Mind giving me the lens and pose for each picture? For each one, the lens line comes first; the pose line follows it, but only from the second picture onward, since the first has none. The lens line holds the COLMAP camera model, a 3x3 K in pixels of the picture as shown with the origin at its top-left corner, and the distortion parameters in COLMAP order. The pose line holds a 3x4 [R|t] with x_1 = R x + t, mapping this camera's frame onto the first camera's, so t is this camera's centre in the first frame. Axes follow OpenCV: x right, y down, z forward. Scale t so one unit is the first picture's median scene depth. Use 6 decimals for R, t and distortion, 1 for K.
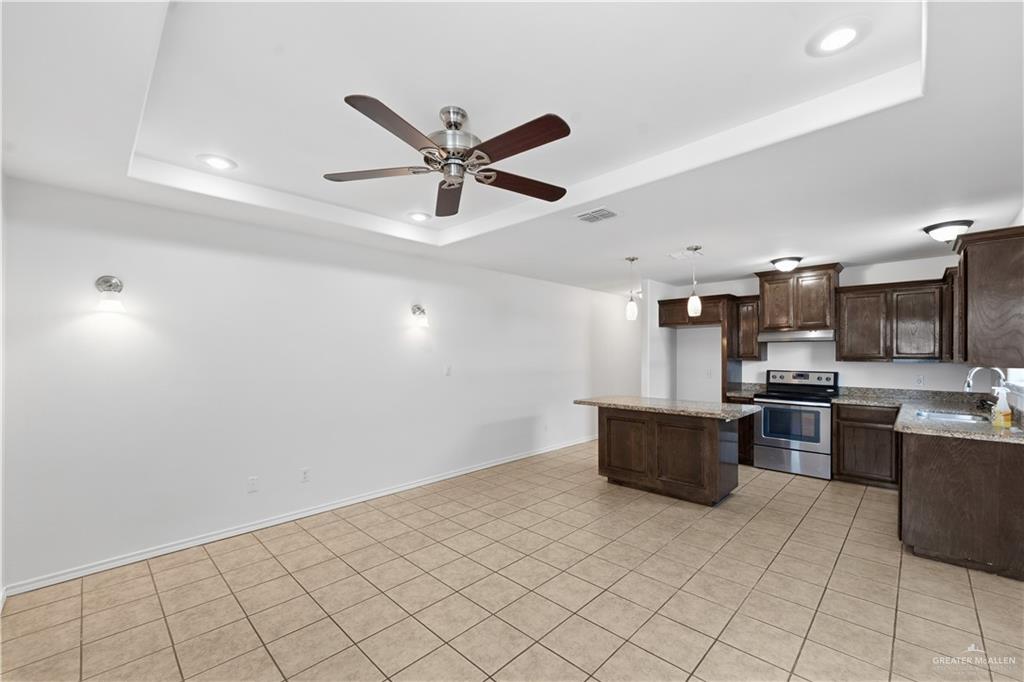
lens RADIAL K [[424.6, 0, 507.1], [0, 424.6, 350.2], [0, 0, 1]] dist [-0.001853, 0.000188]
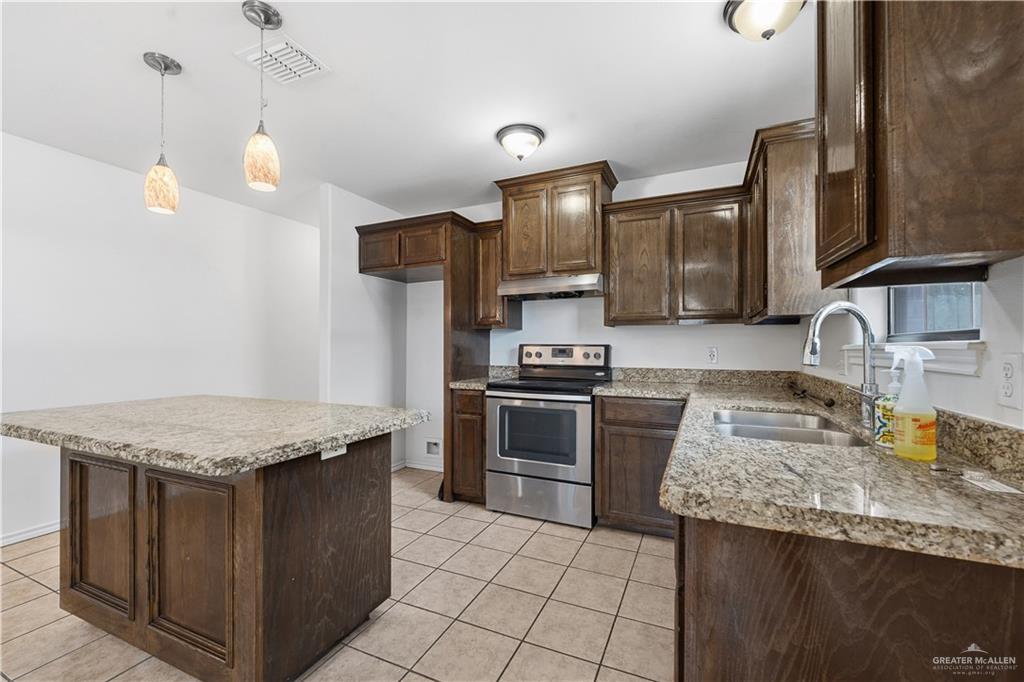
lens RADIAL K [[423.1, 0, 512.0], [0, 423.1, 341.0], [0, 0, 1]] dist [-0.002278, -0.000361]
pose [[0.941230, 0.002002, 0.337761, 0.449374], [-0.000289, 0.999987, -0.005121, 0.051846], [-0.337767, 0.004722, 0.941218, 0.476436]]
